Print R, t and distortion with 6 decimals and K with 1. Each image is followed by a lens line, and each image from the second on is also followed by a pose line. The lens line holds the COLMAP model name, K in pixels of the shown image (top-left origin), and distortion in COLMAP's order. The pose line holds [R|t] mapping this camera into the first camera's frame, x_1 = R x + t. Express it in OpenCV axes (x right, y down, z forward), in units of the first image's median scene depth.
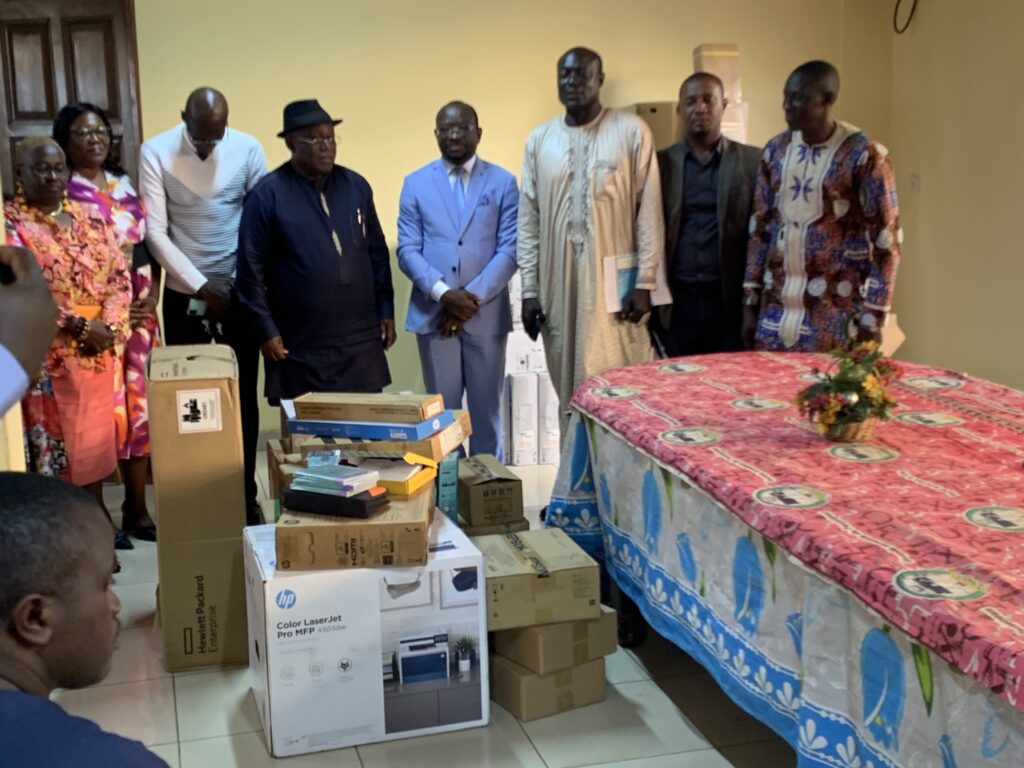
lens RADIAL K [[1356.5, 0, 512.0], [0, 1356.5, 384.0], [0, 0, 1]] dist [0.269076, 0.030215]
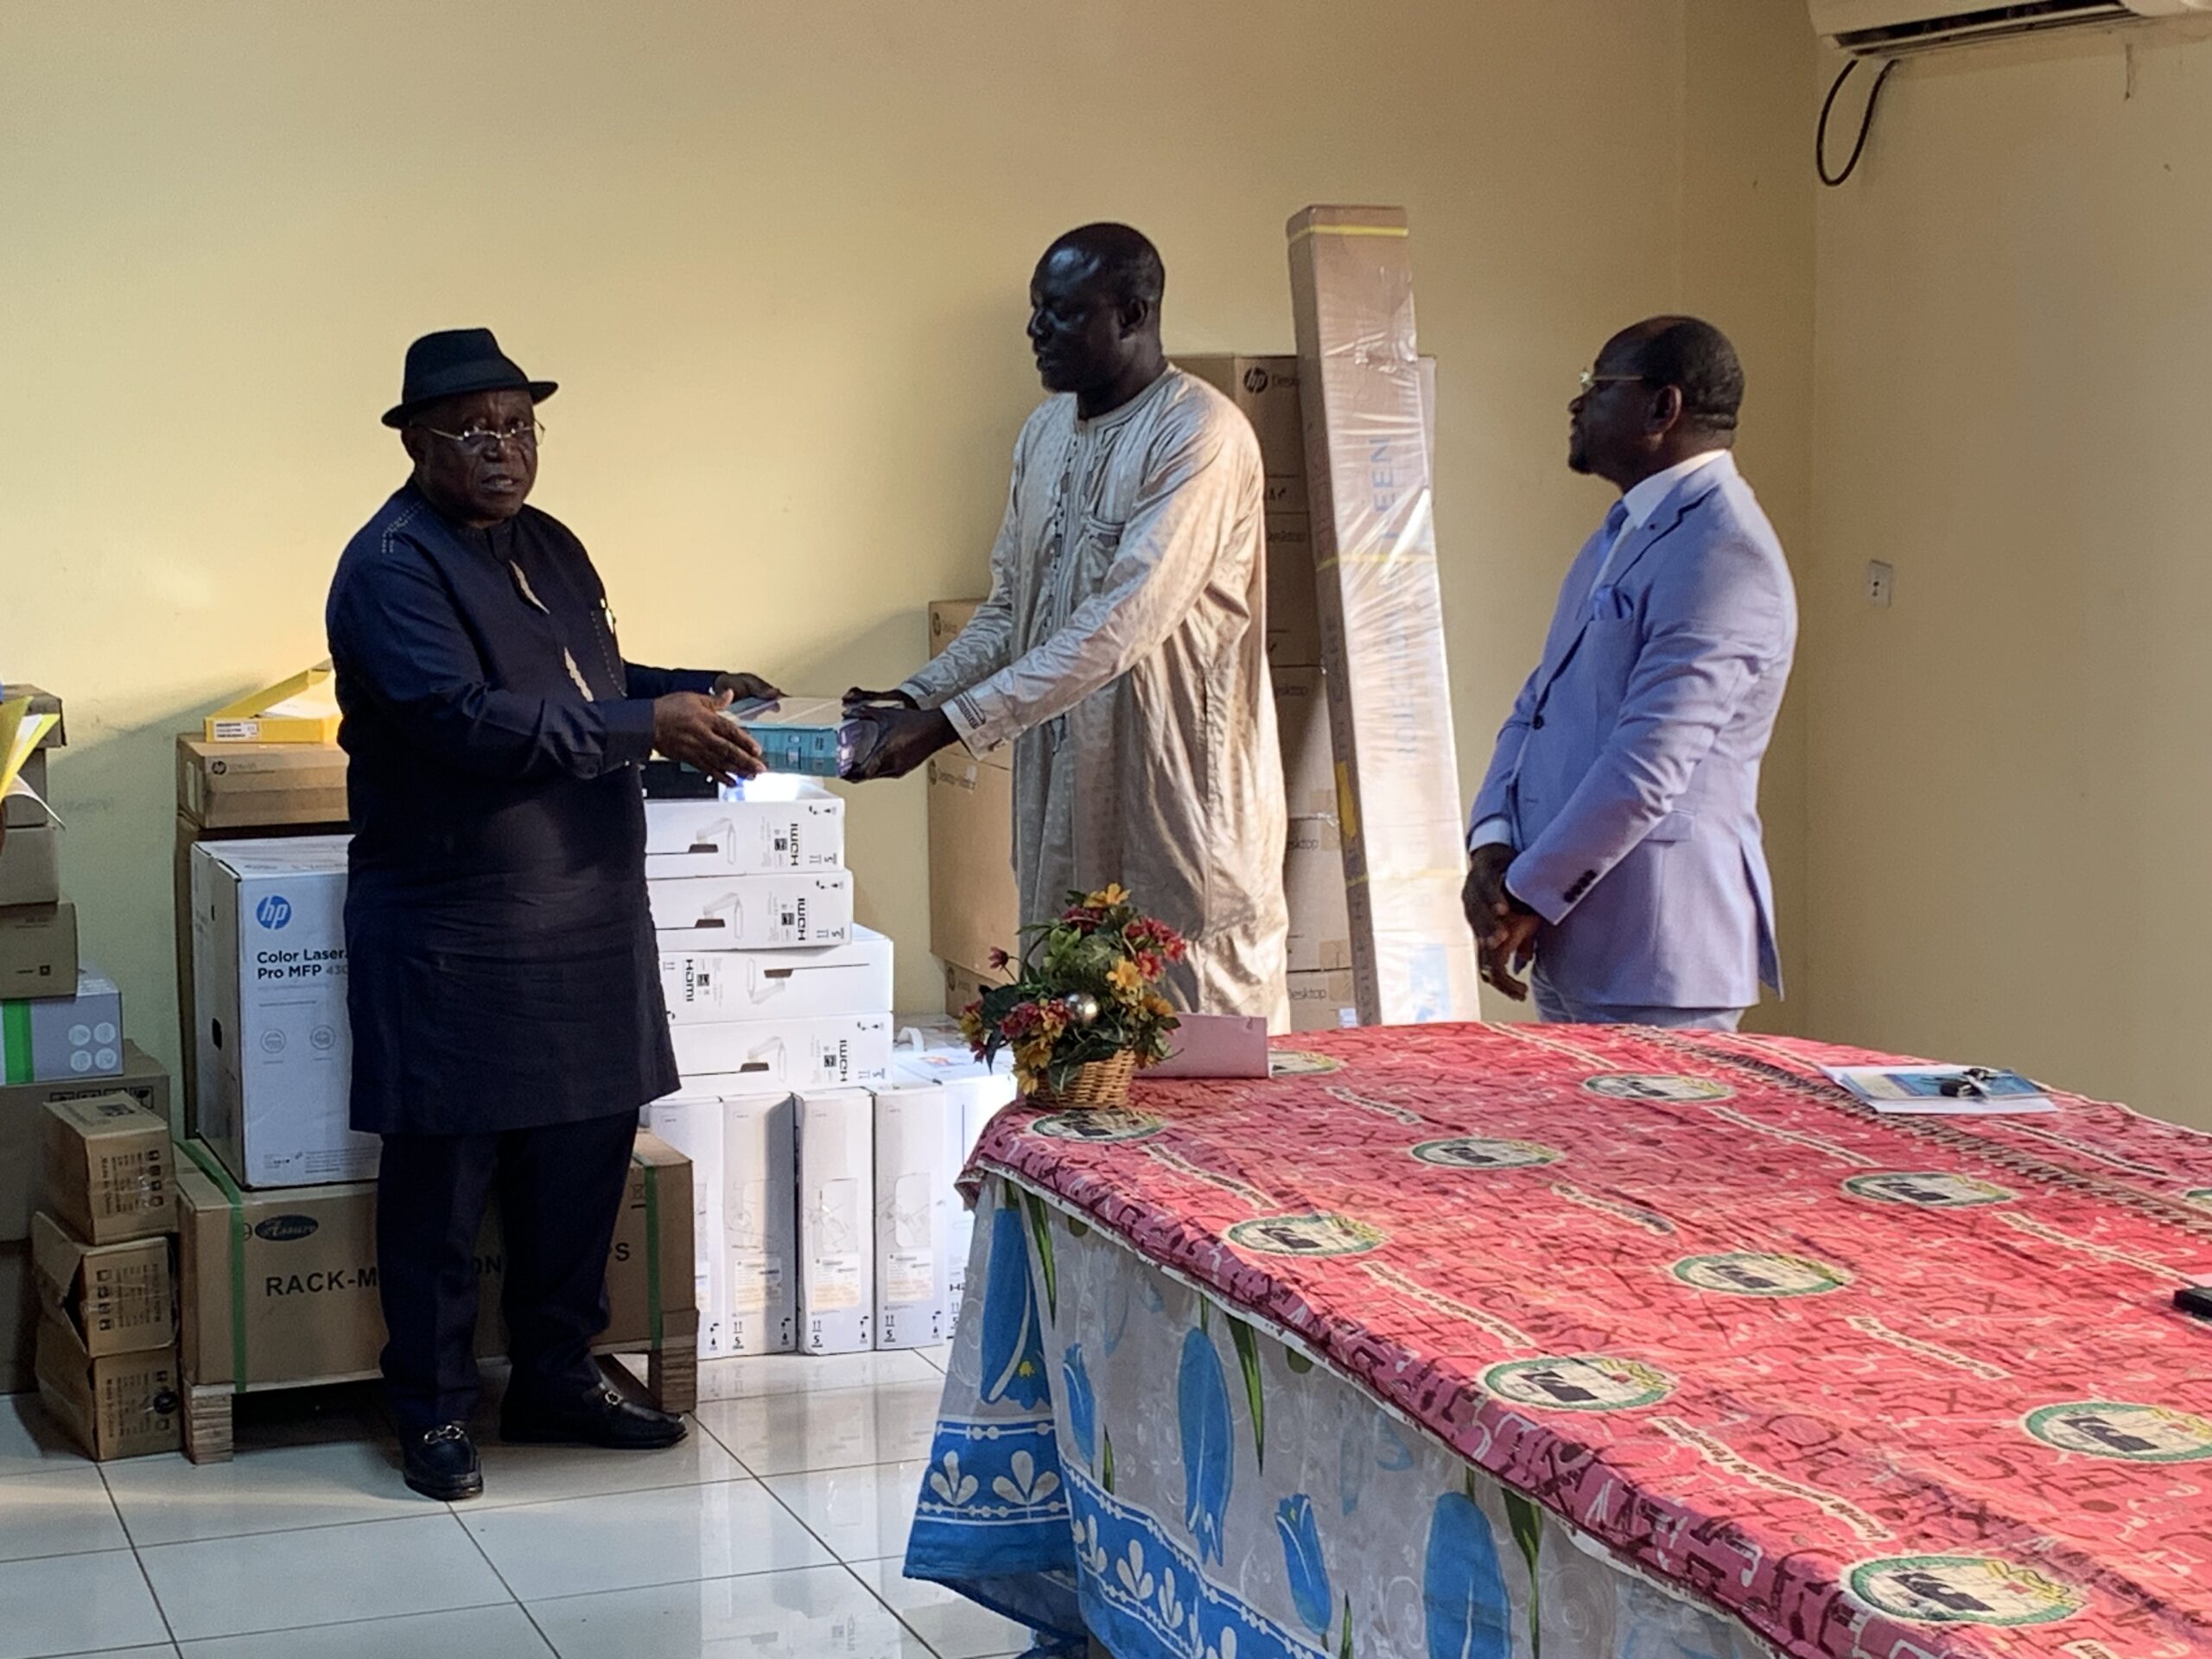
lens RADIAL K [[4010.3, 0, 1106.0], [0, 4010.3, 829.5], [0, 0, 1]] dist [0.571222, 1.616348]
pose [[0.996099, 0.001423, 0.088227, -0.025163], [0.006027, 0.996438, -0.084111, 0.024156], [-0.088032, 0.084314, 0.992543, -0.118473]]
